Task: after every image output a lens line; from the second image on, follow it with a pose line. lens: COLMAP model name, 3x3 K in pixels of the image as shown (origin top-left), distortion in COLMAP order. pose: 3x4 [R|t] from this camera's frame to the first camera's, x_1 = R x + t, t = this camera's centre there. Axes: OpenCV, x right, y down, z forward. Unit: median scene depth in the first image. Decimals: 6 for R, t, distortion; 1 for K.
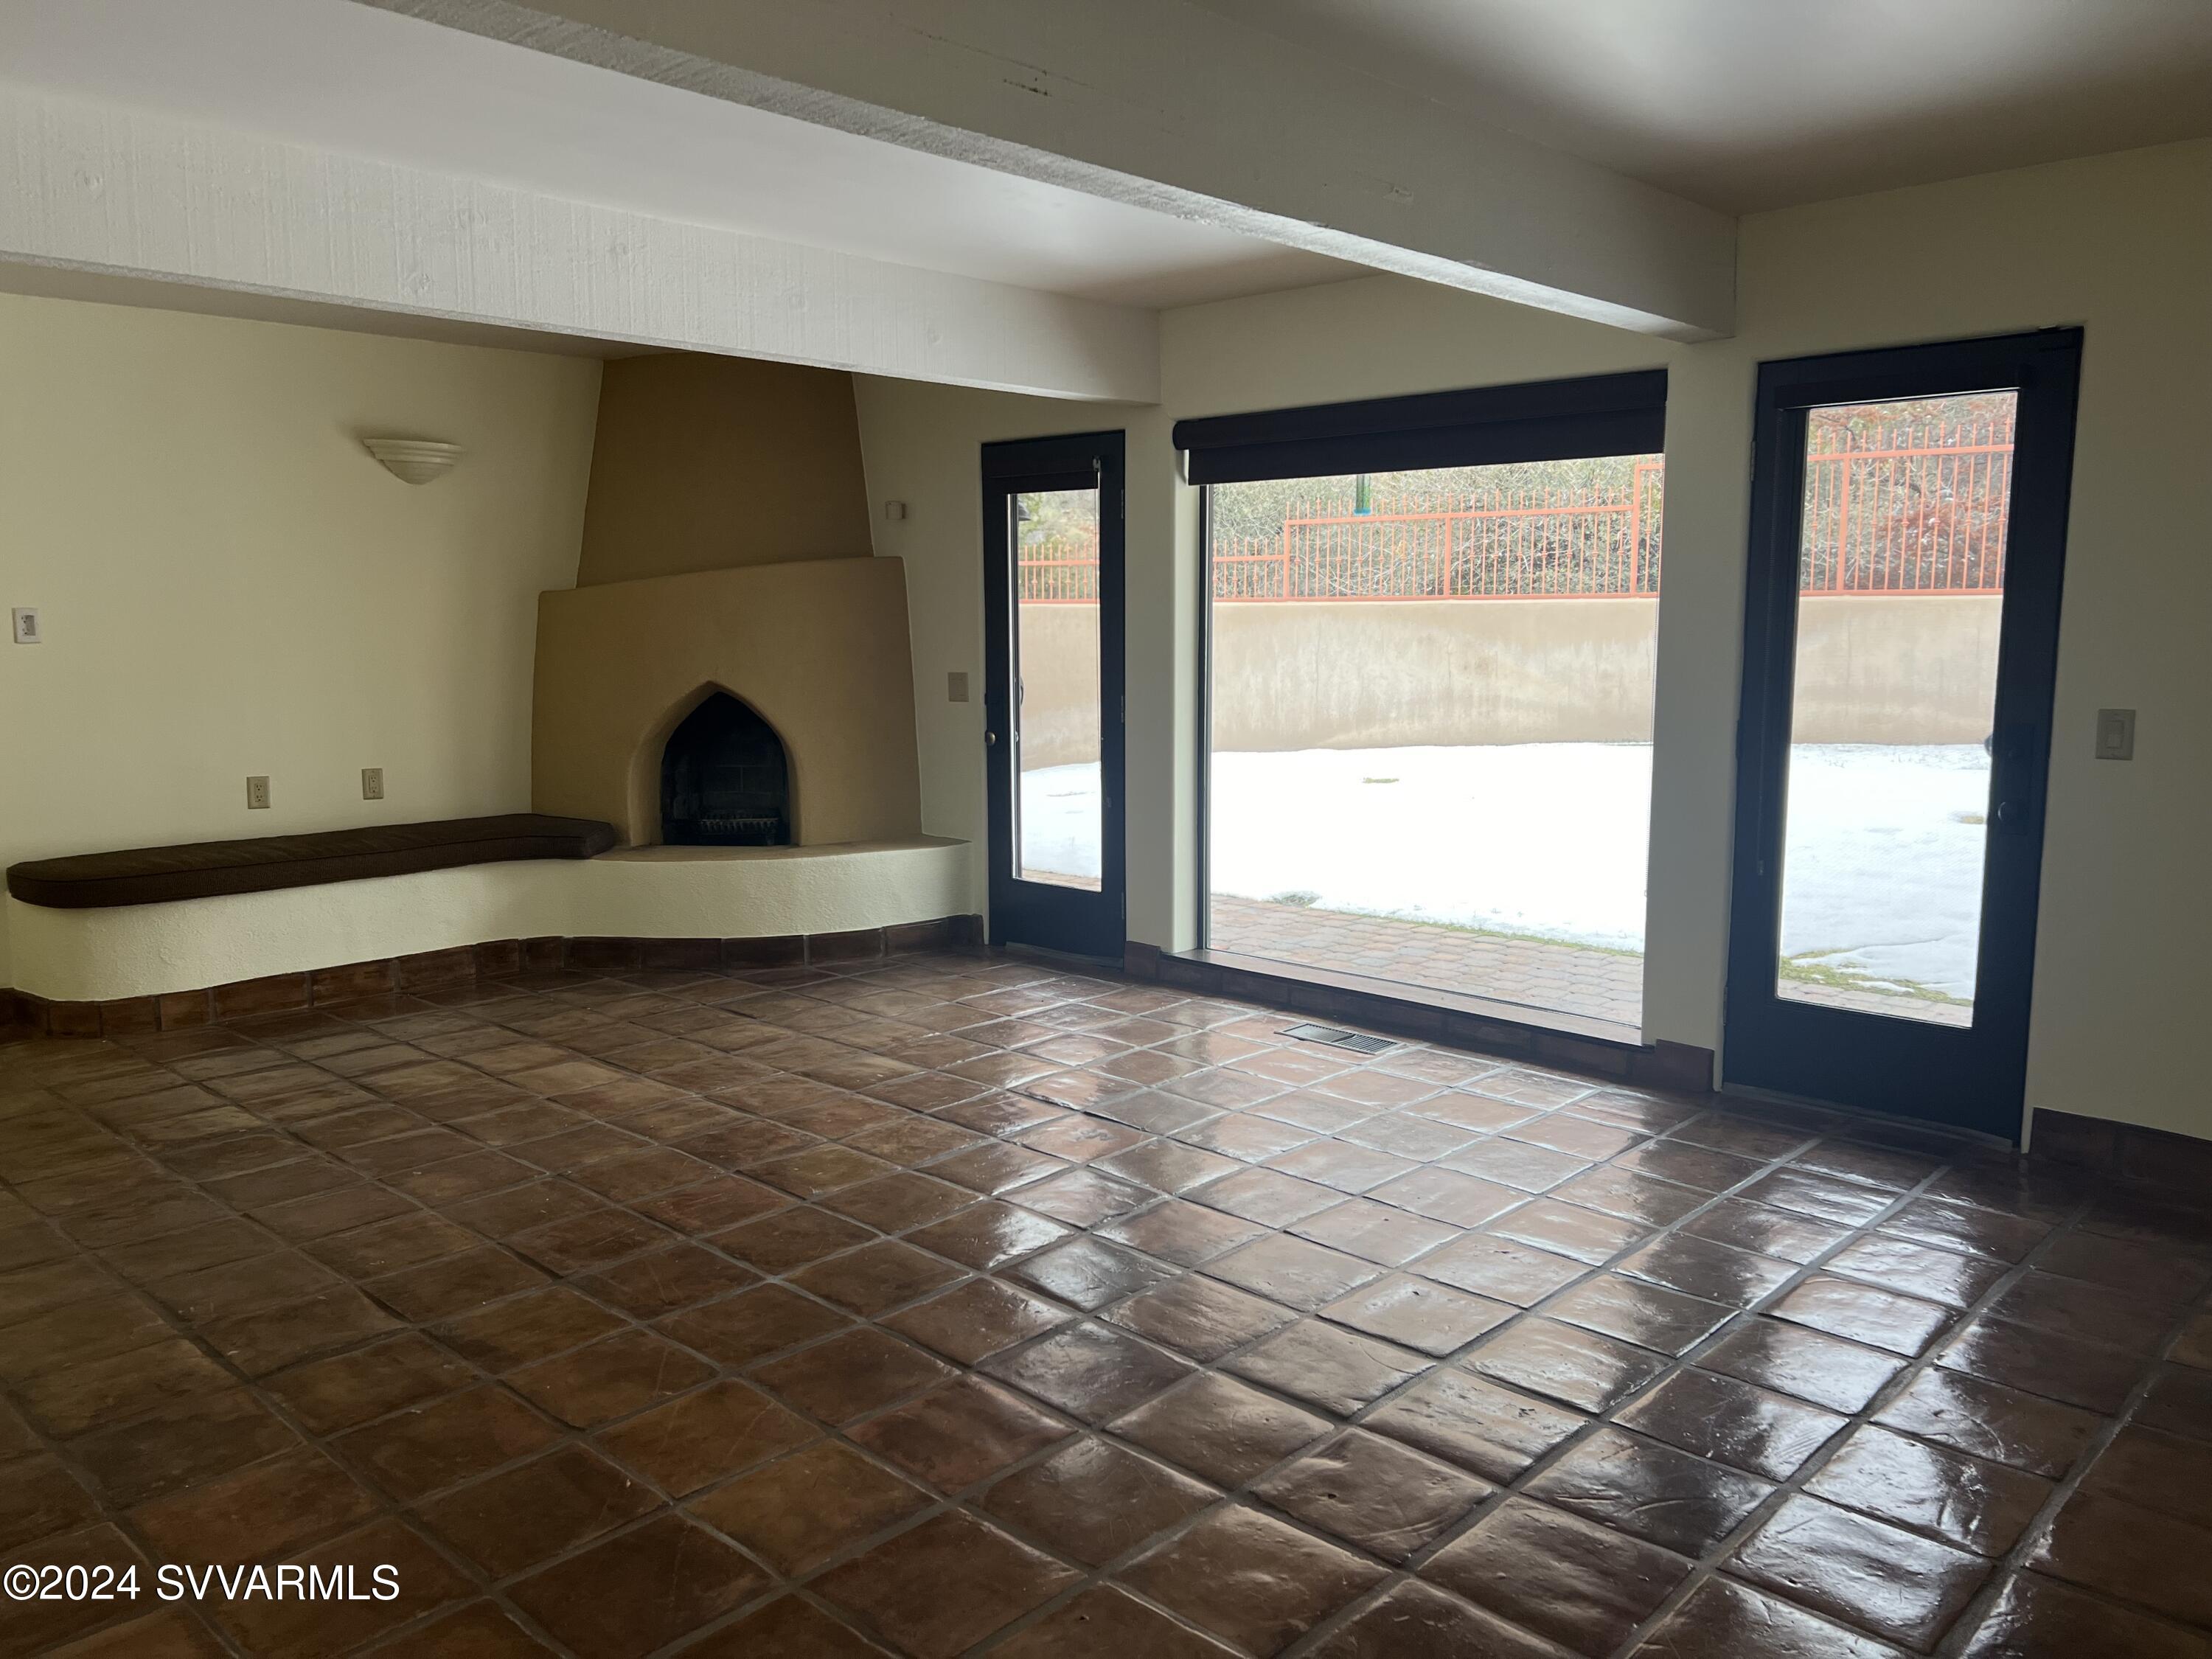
lens RADIAL K [[1654.3, 0, 1106.0], [0, 1654.3, 829.5], [0, 0, 1]] dist [0.045883, -0.047090]
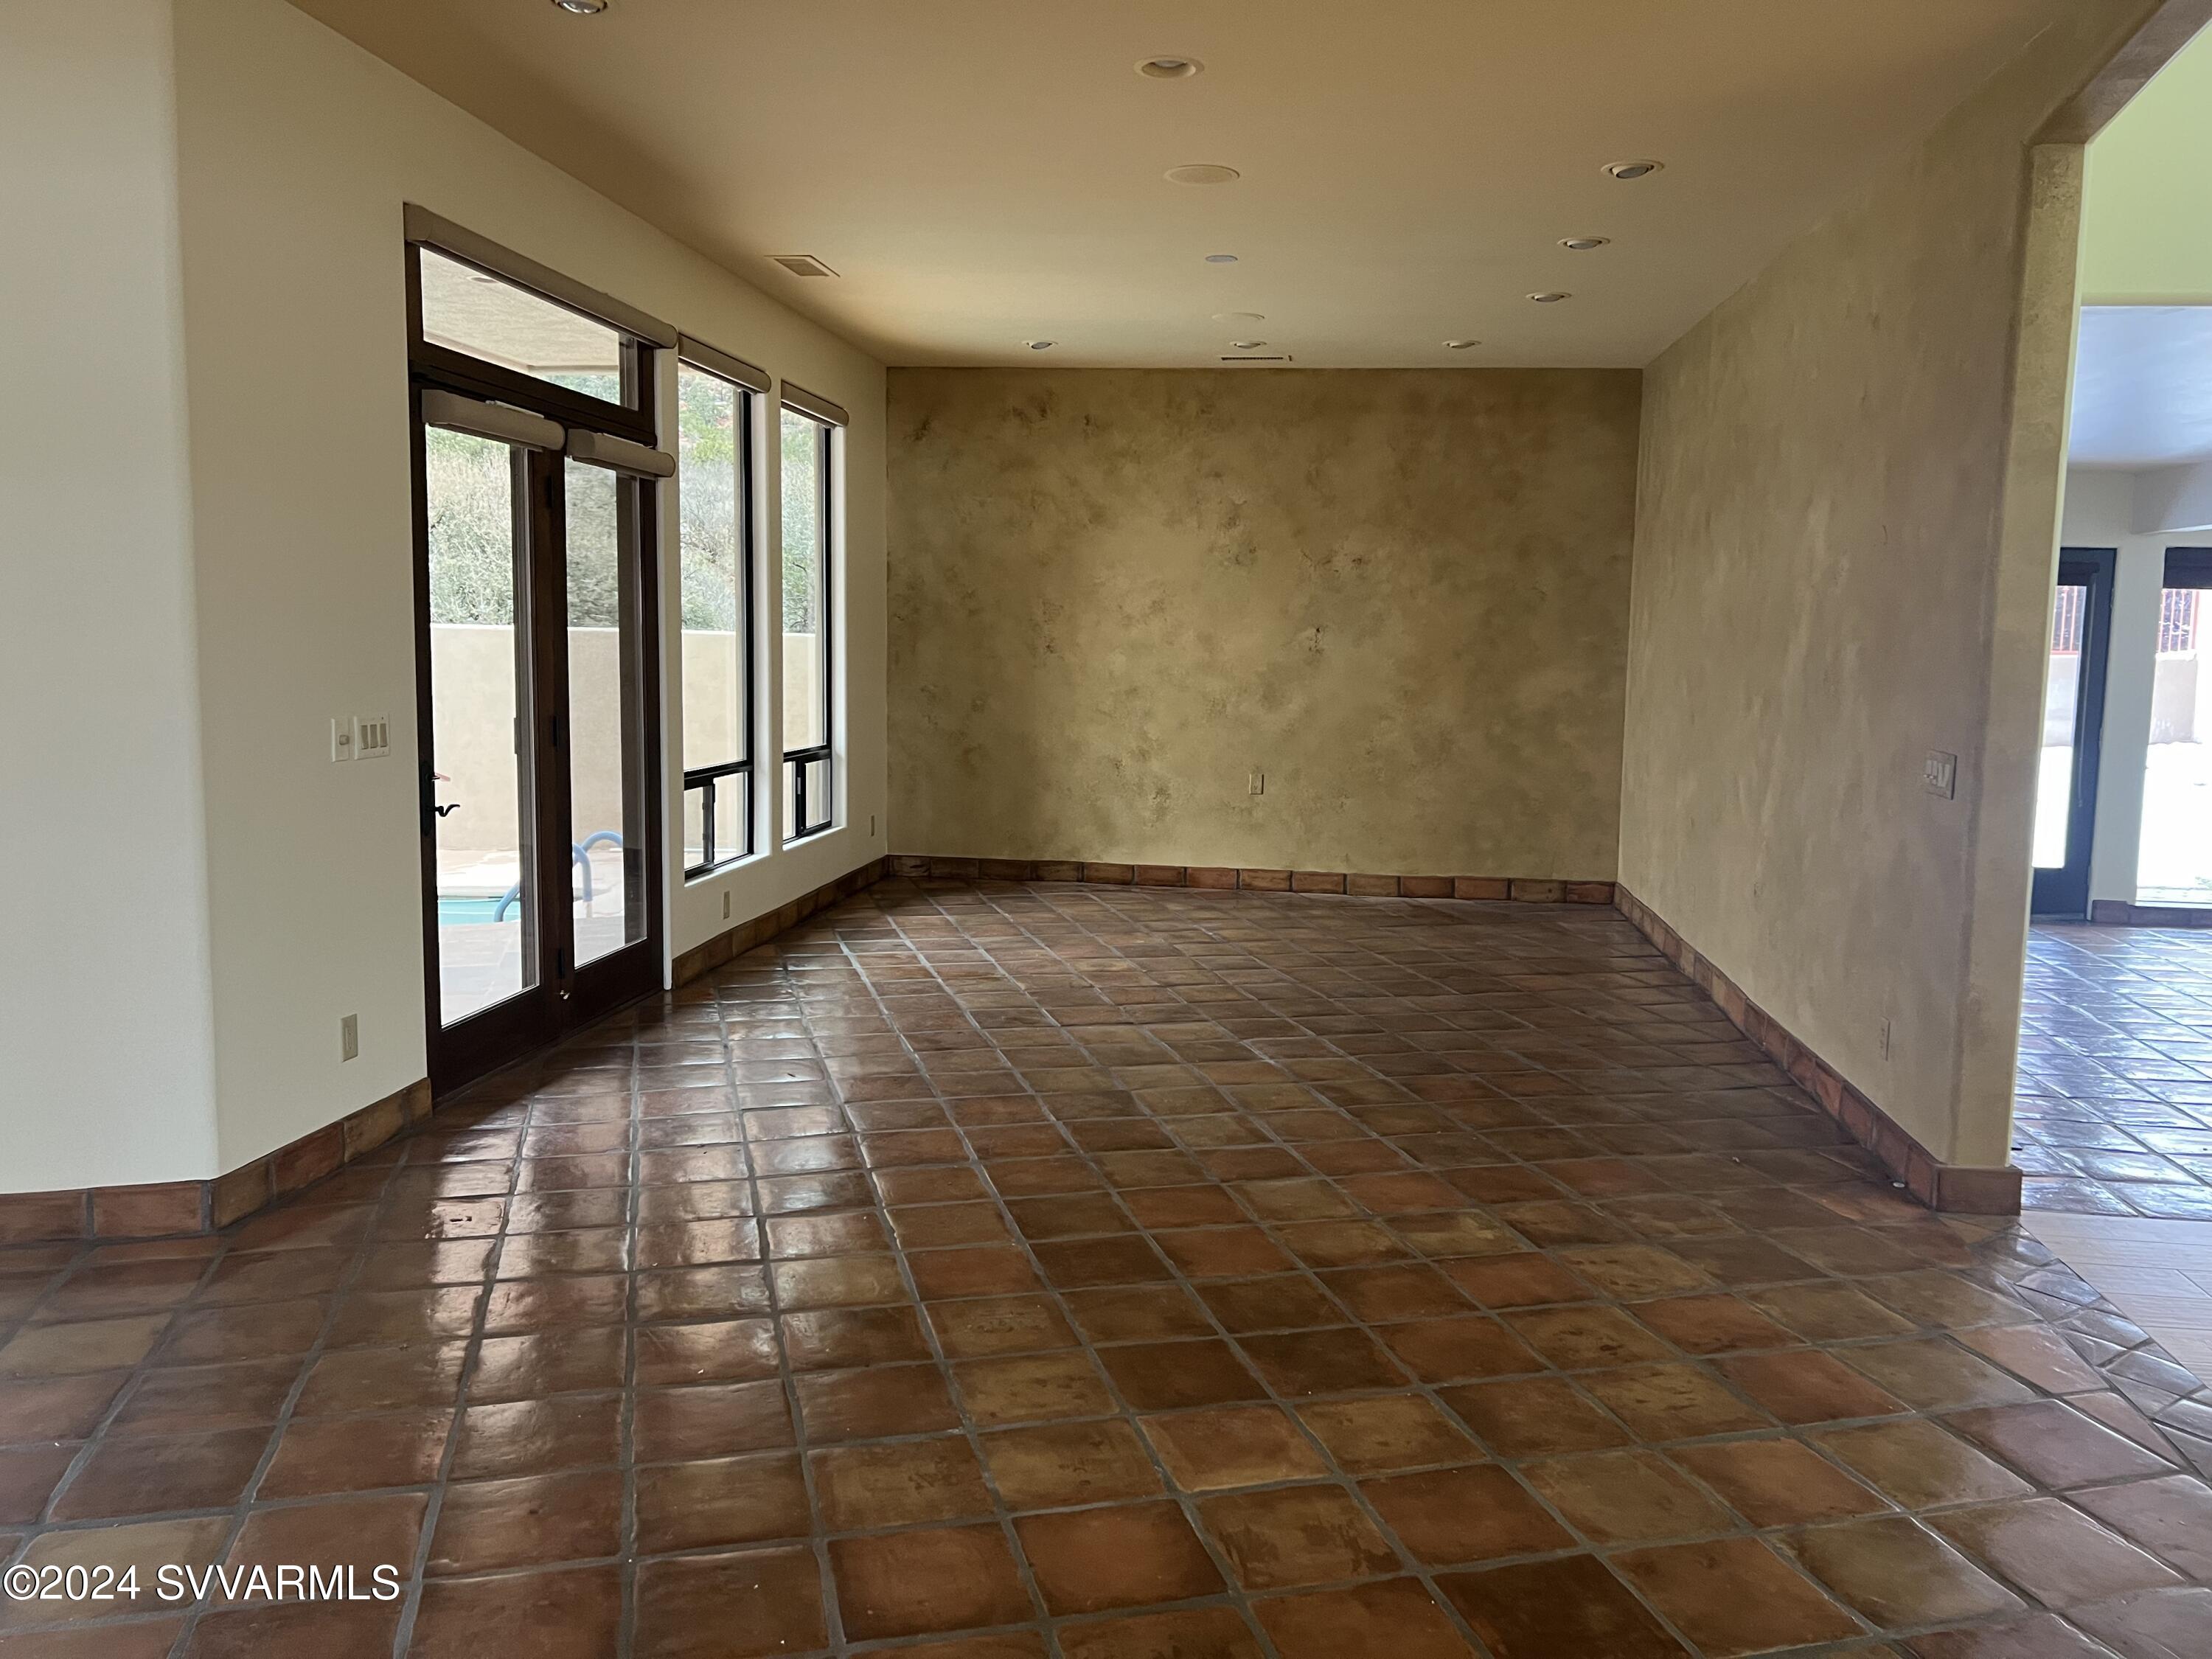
lens RADIAL K [[1654.3, 0, 1106.0], [0, 1654.3, 829.5], [0, 0, 1]] dist [0.045883, -0.047090]
pose [[0.521380, -0.085375, 0.849043, -1.652286], [0.094787, 0.994619, 0.041806, -0.134820], [-0.848044, 0.058682, 0.526667, 0.960286]]
